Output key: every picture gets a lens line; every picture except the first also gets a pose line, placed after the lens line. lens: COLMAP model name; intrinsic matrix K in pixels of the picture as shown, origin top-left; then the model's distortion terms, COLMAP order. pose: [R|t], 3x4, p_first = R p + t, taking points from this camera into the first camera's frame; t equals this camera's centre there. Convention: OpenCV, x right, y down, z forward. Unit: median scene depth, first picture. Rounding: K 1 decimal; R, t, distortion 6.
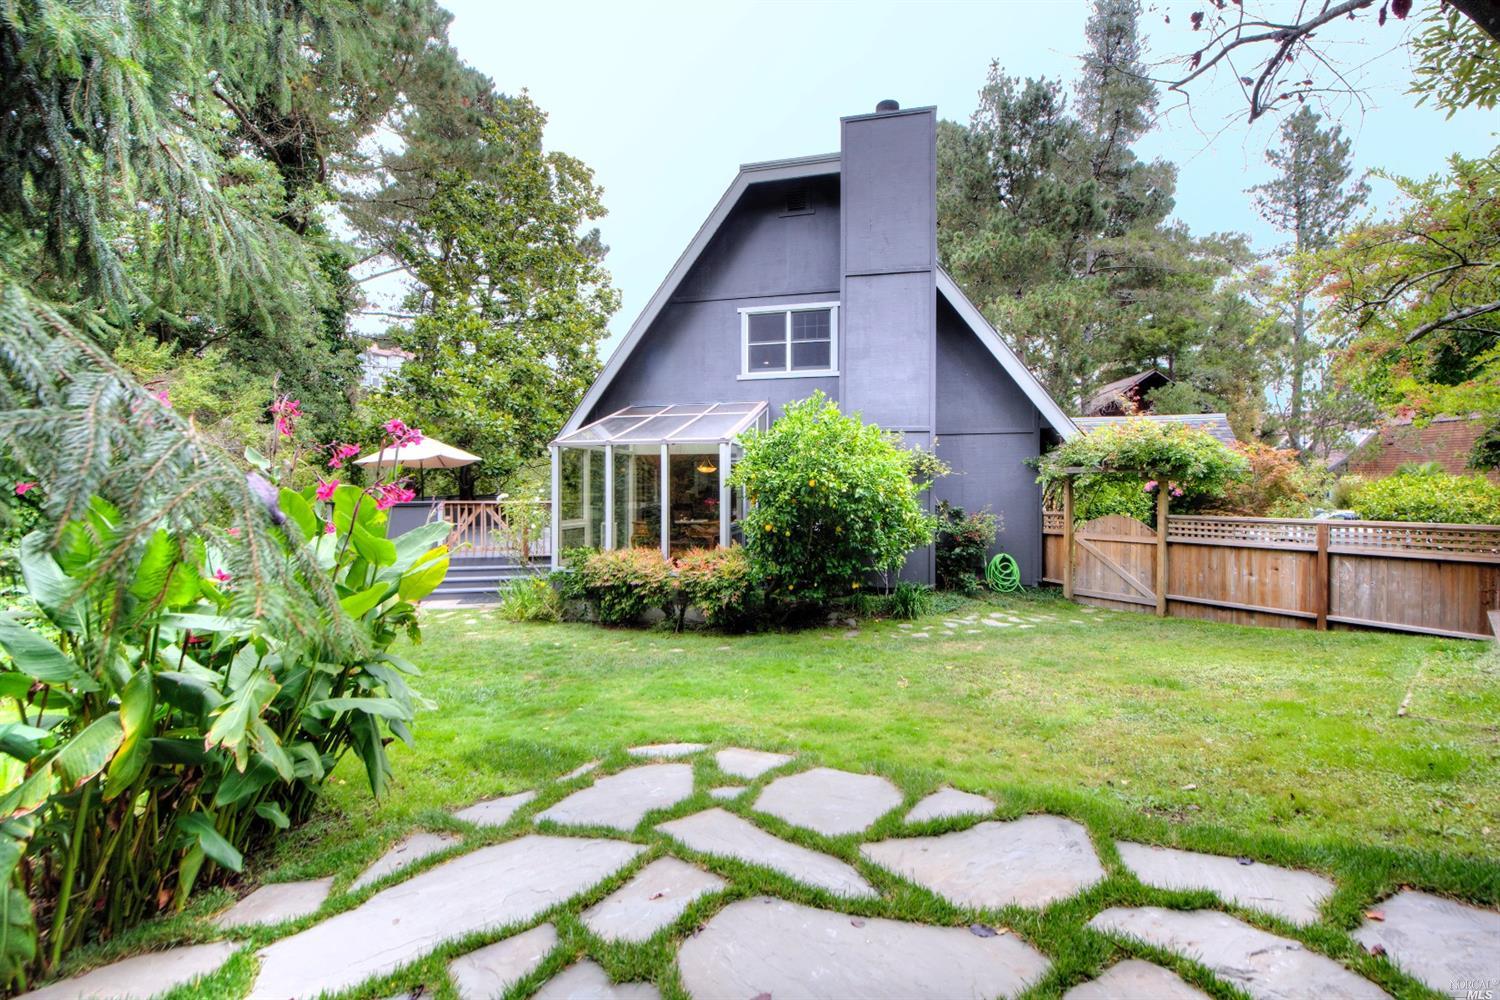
lens RADIAL K [[599.1, 0, 752.1], [0, 599.1, 488.0], [0, 0, 1]] dist [-0.017005, -0.000279]
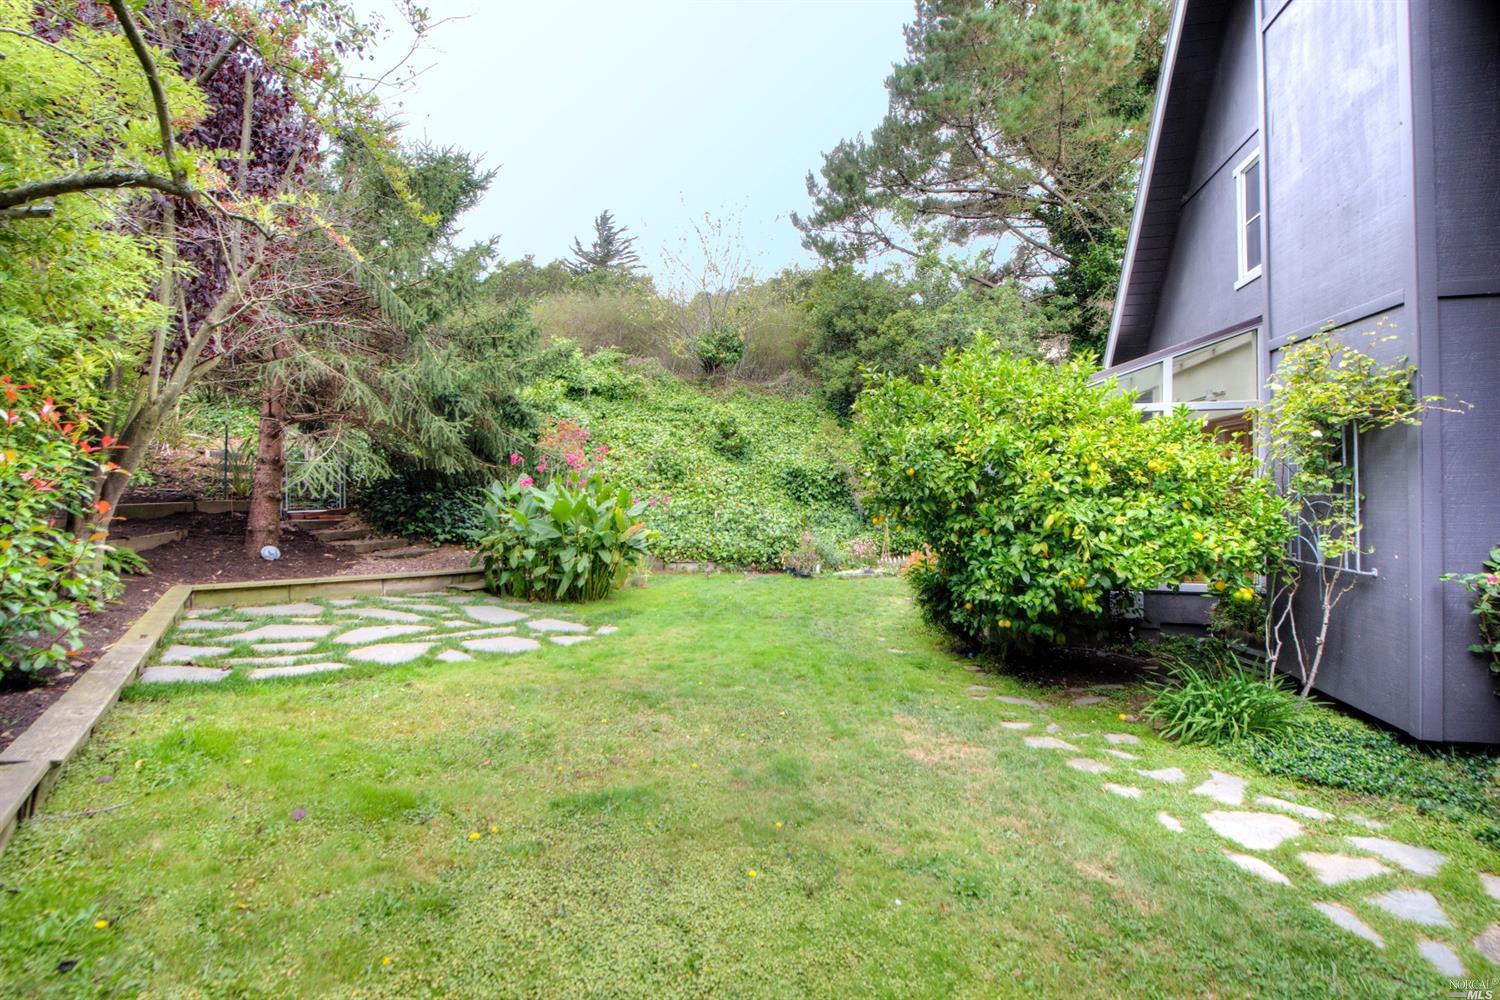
lens RADIAL K [[613.4, 0, 753.1], [0, 613.4, 486.9], [0, 0, 1]] dist [-0.017820, -0.000478]
pose [[-0.003314, -0.005712, -0.999978, 1.390578], [0.006653, 0.999961, -0.005734, 0.042014], [0.999972, -0.006672, -0.003275, 1.237106]]
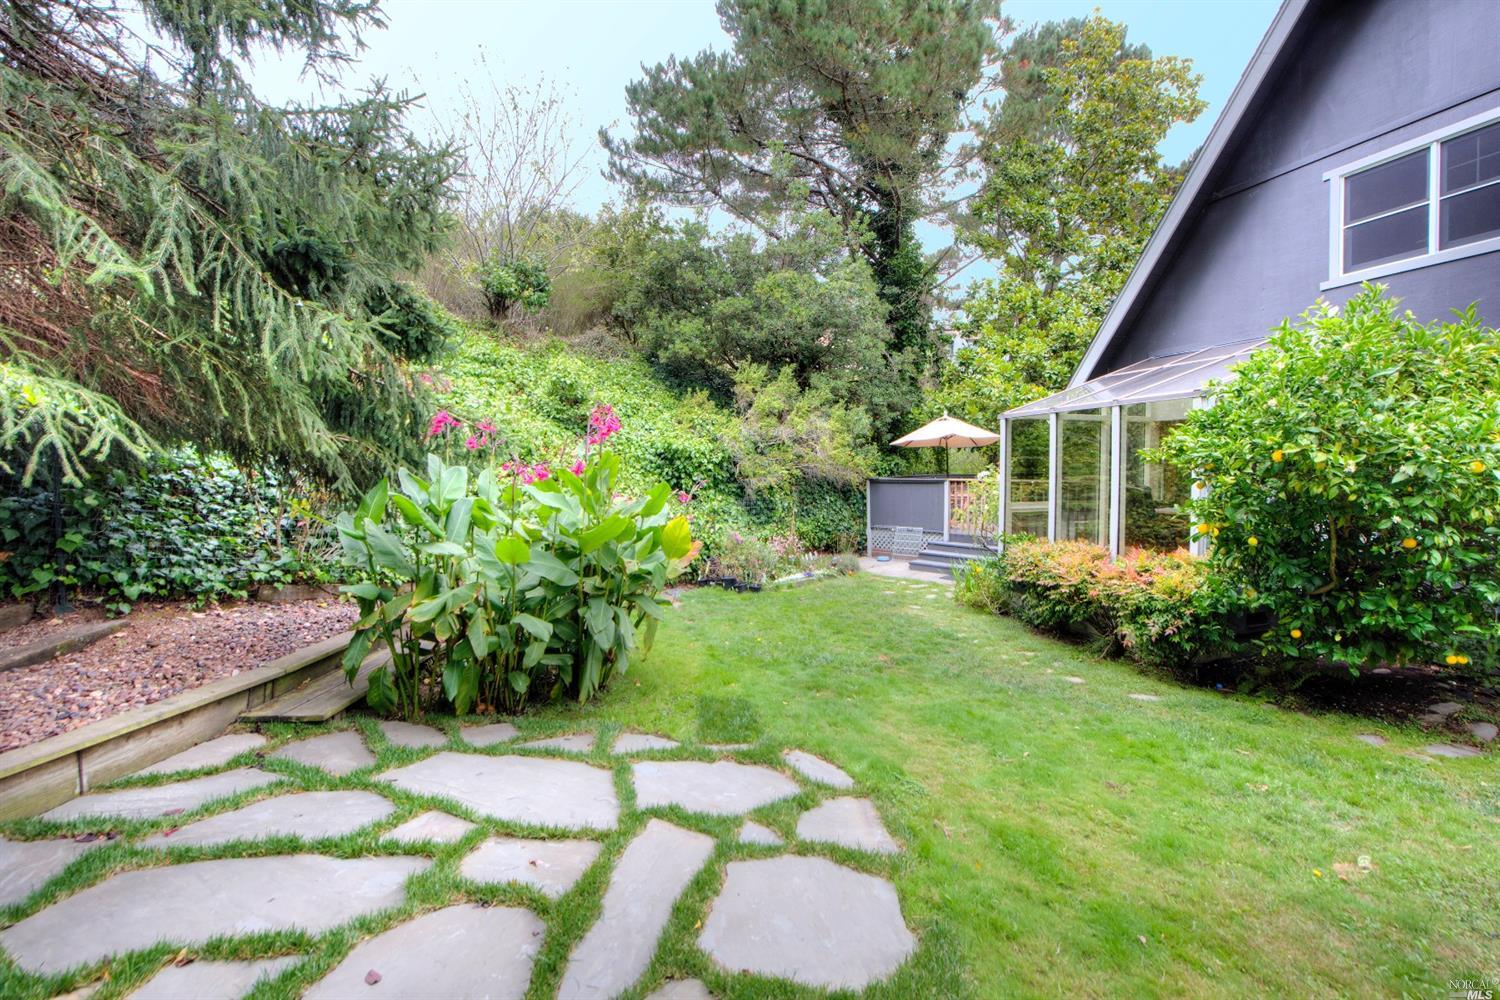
lens RADIAL K [[599.1, 0, 752.1], [0, 599.1, 488.0], [0, 0, 1]] dist [-0.017005, -0.000279]
pose [[0.522077, 0.029560, -0.852386, 0.490230], [0.001724, 0.999361, 0.035712, 0.003520], [0.852897, -0.020114, 0.521692, 0.442790]]
